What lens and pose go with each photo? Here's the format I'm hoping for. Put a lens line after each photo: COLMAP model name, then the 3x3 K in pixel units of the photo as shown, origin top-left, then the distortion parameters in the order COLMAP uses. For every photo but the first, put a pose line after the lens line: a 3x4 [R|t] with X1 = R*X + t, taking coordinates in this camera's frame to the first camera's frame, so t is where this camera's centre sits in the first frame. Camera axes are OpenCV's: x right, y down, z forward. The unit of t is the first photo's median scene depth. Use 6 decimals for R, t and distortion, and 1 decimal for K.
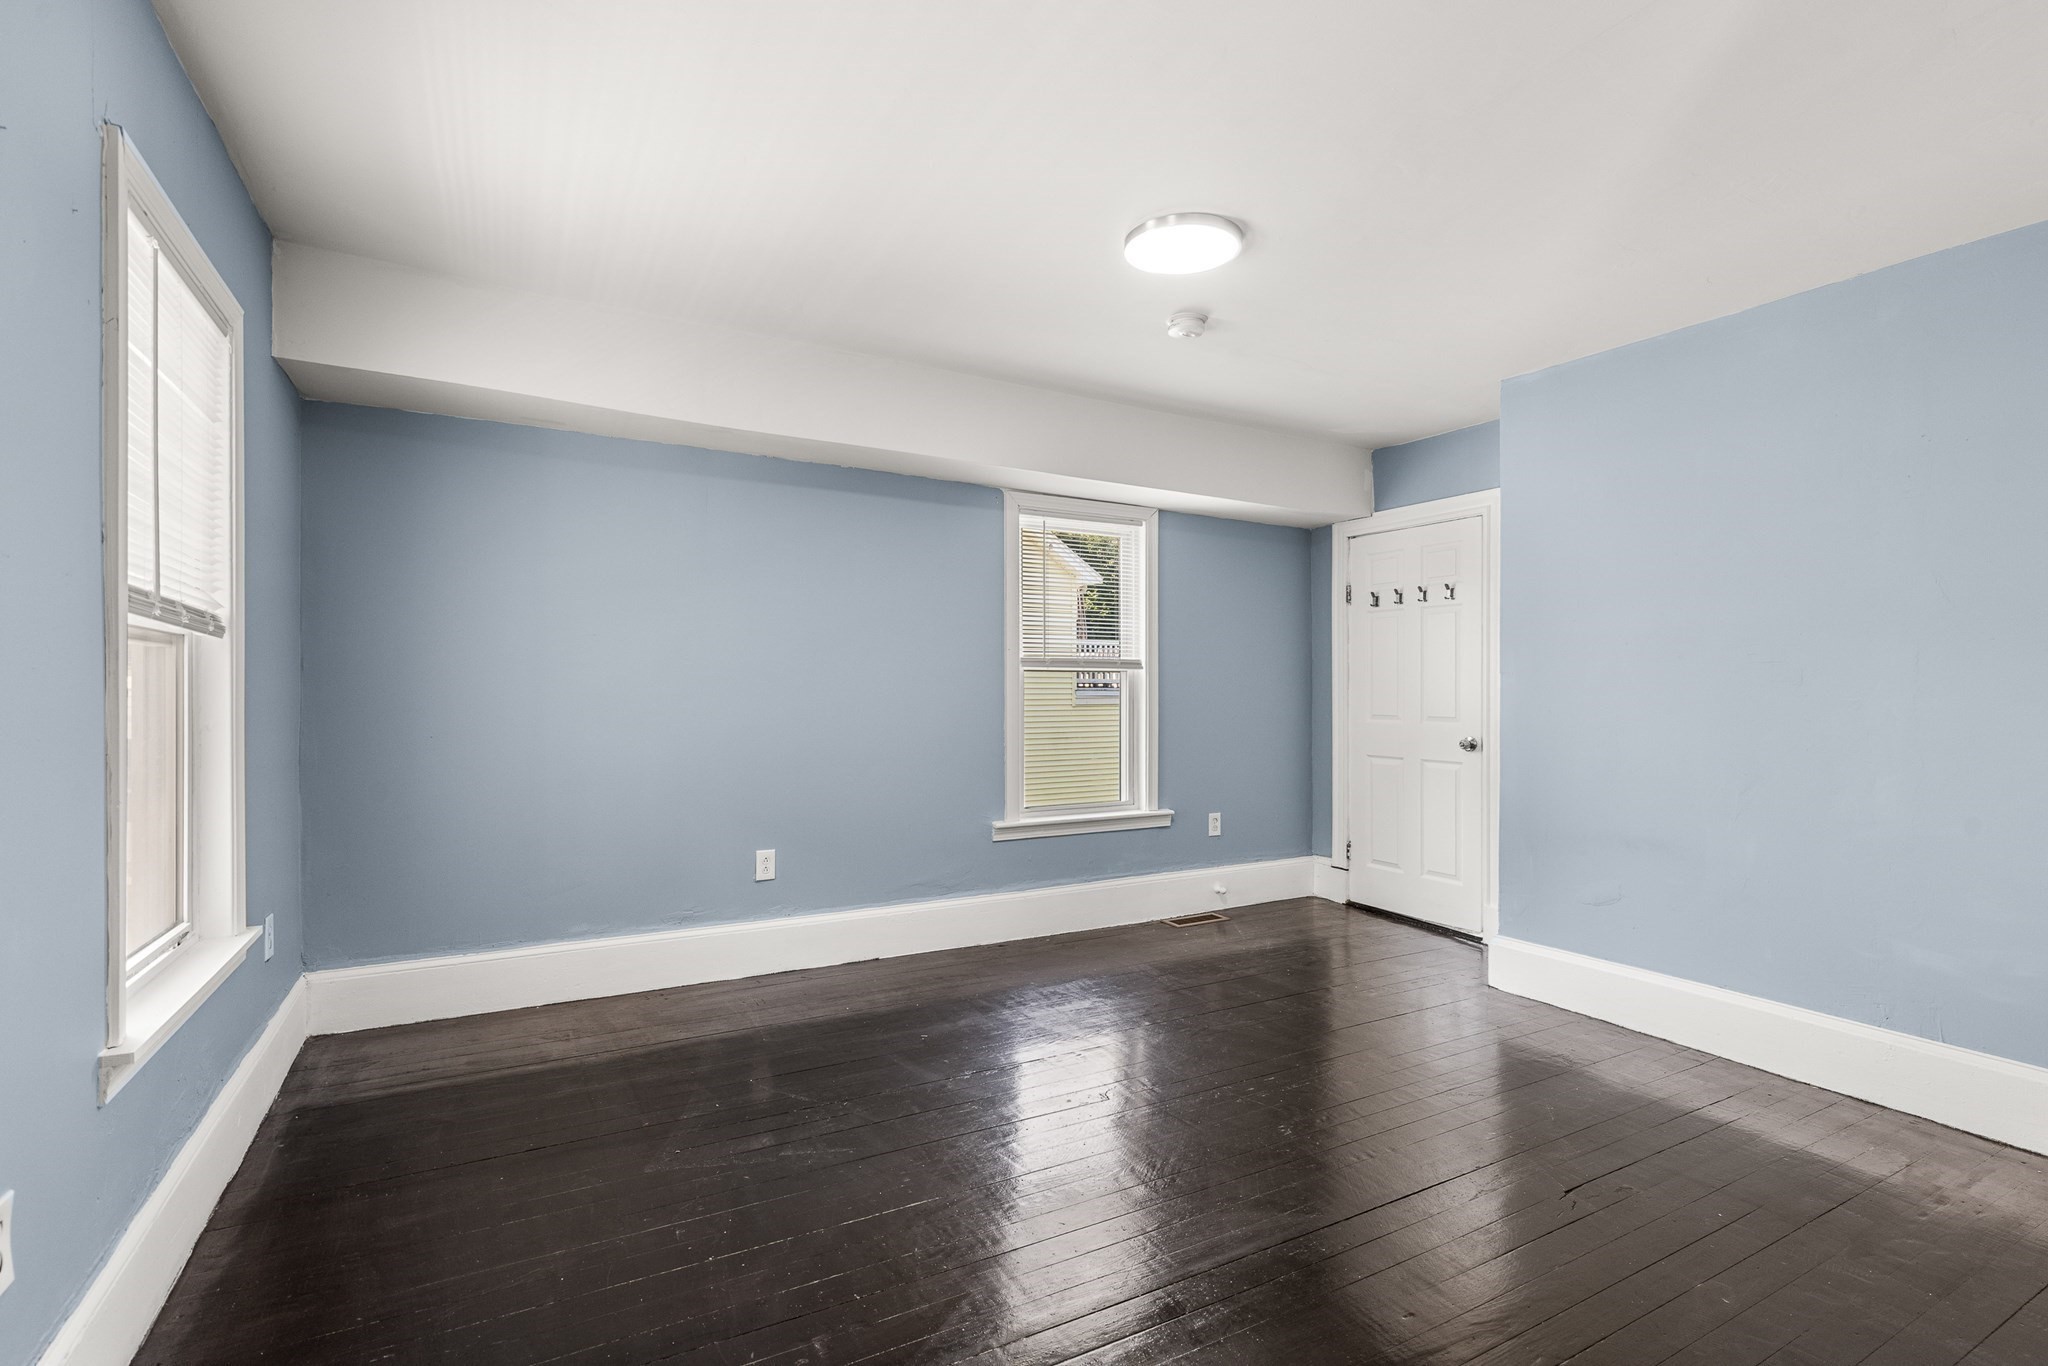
lens RADIAL K [[945.7, 0, 1012.3], [0, 945.7, 691.9], [0, 0, 1]] dist [0.008949, -0.000100]
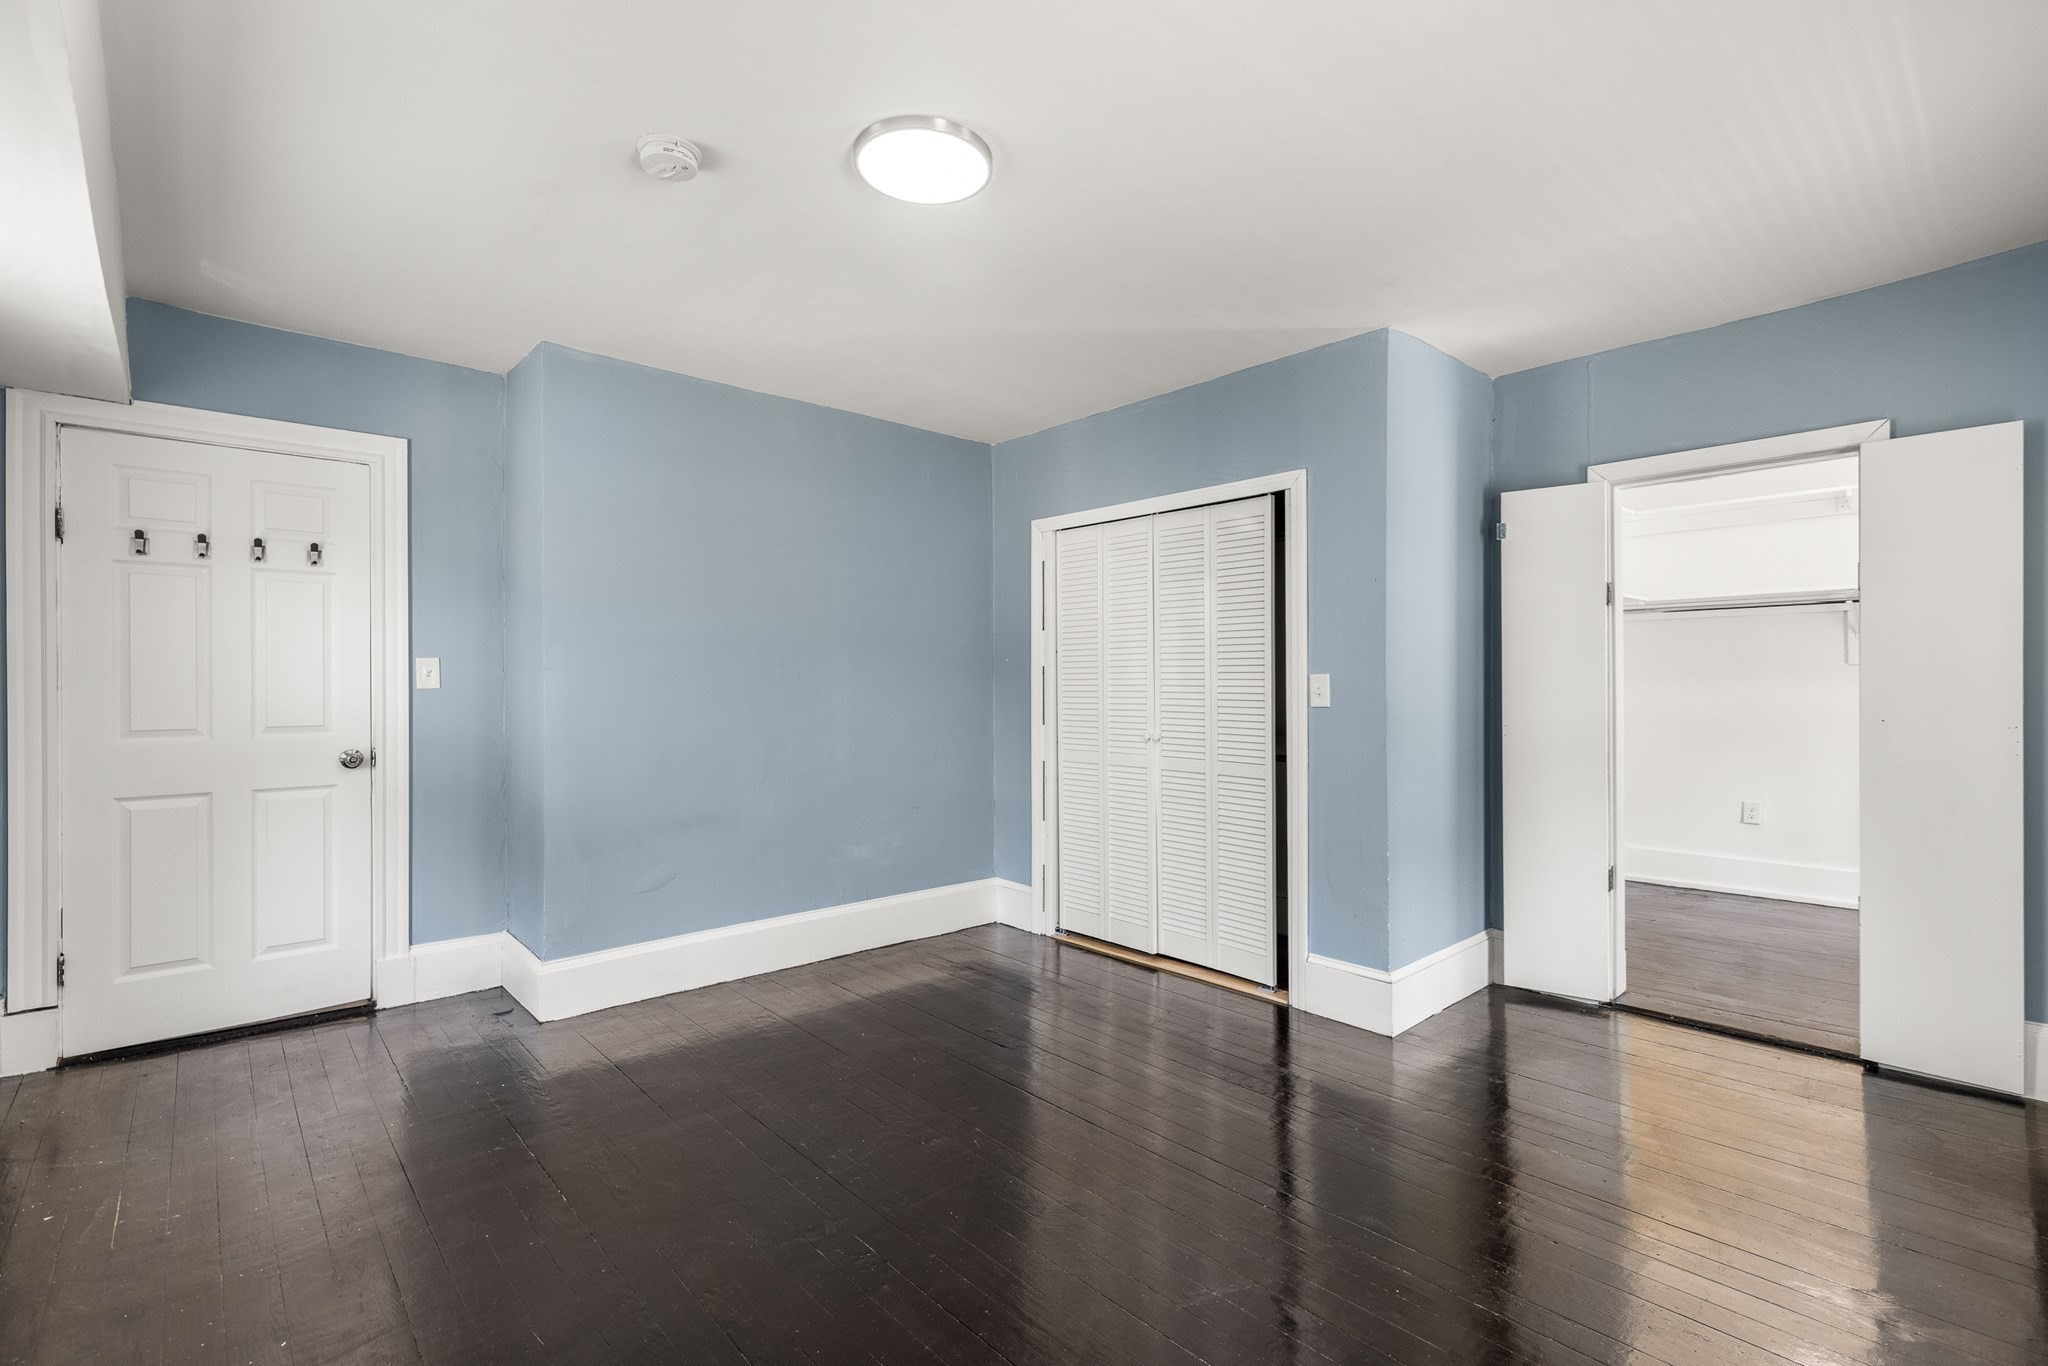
lens RADIAL K [[945.7, 0, 1023.5], [0, 945.7, 686.4], [0, 0, 1]] dist [0.008949, -0.000100]
pose [[-0.220585, -0.014147, 0.975265, -0.317976], [0.005224, 0.999863, 0.015686, -0.010312], [-0.975354, 0.008554, -0.220481, 0.530646]]
